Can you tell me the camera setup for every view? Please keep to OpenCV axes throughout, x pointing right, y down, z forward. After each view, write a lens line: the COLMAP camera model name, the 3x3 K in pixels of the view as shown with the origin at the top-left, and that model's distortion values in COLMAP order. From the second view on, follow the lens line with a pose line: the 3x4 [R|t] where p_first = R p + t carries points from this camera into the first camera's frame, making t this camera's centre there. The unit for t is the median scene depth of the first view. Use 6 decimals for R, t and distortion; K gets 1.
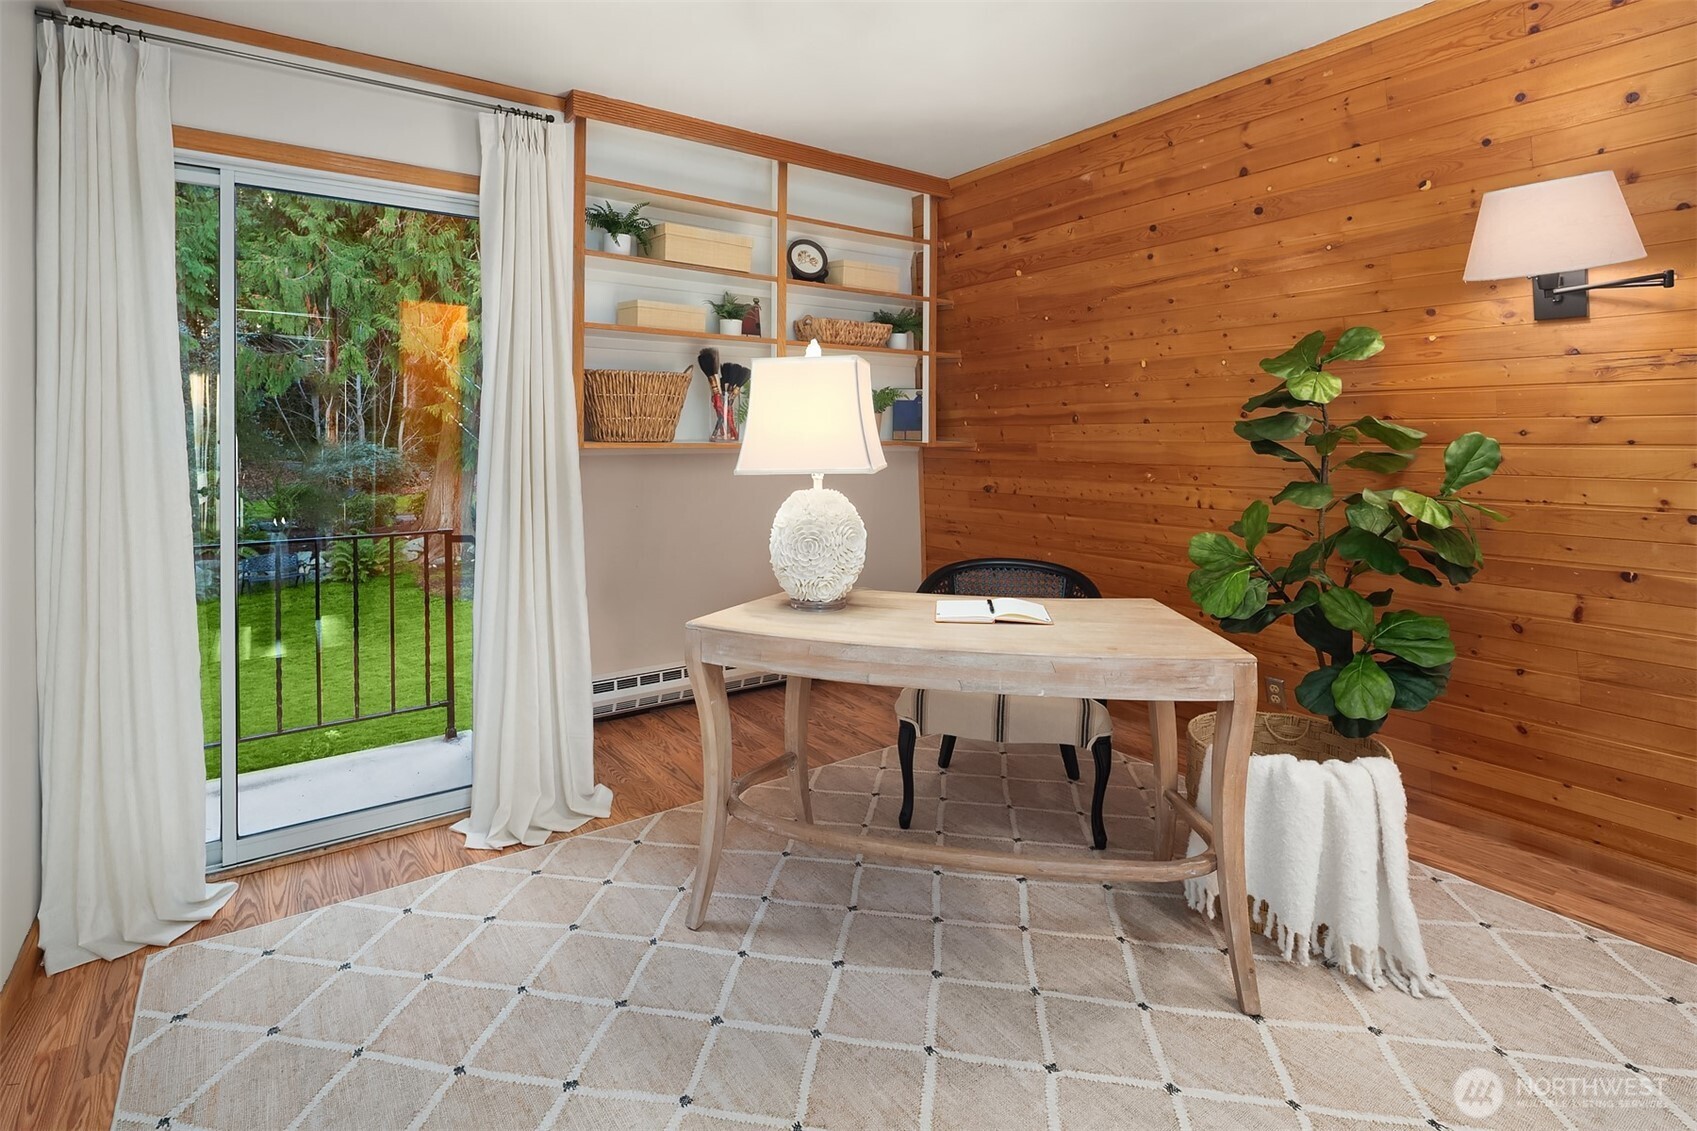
lens RADIAL K [[792.9, 0, 848.5], [0, 792.9, 565.5], [0, 0, 1]] dist [-0.026505, 0.000344]
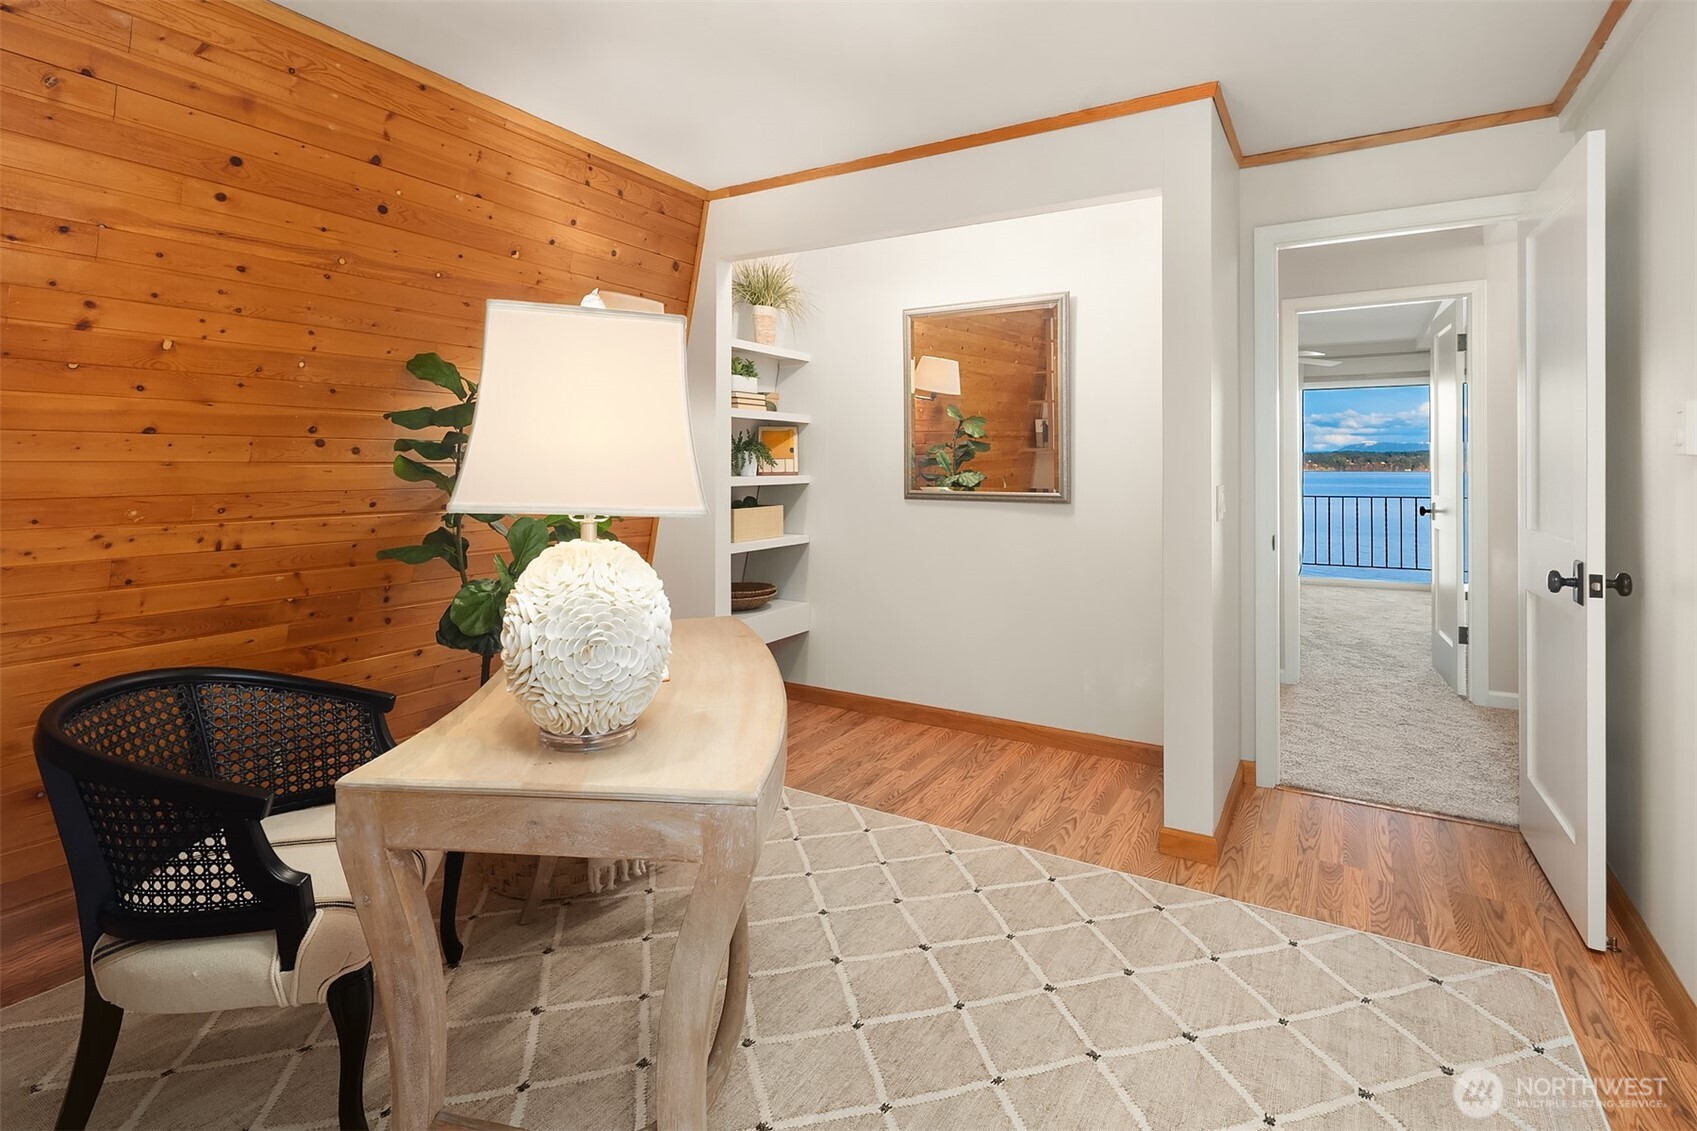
lens RADIAL K [[844.5, 0, 854.2], [0, 844.5, 574.8], [0, 0, 1]] dist [0.000881, -0.000109]
pose [[-0.397998, -0.115607, 0.910073, -0.717982], [0.138766, 0.973027, 0.184290, -0.159288], [-0.906831, 0.199634, -0.371221, 1.059560]]
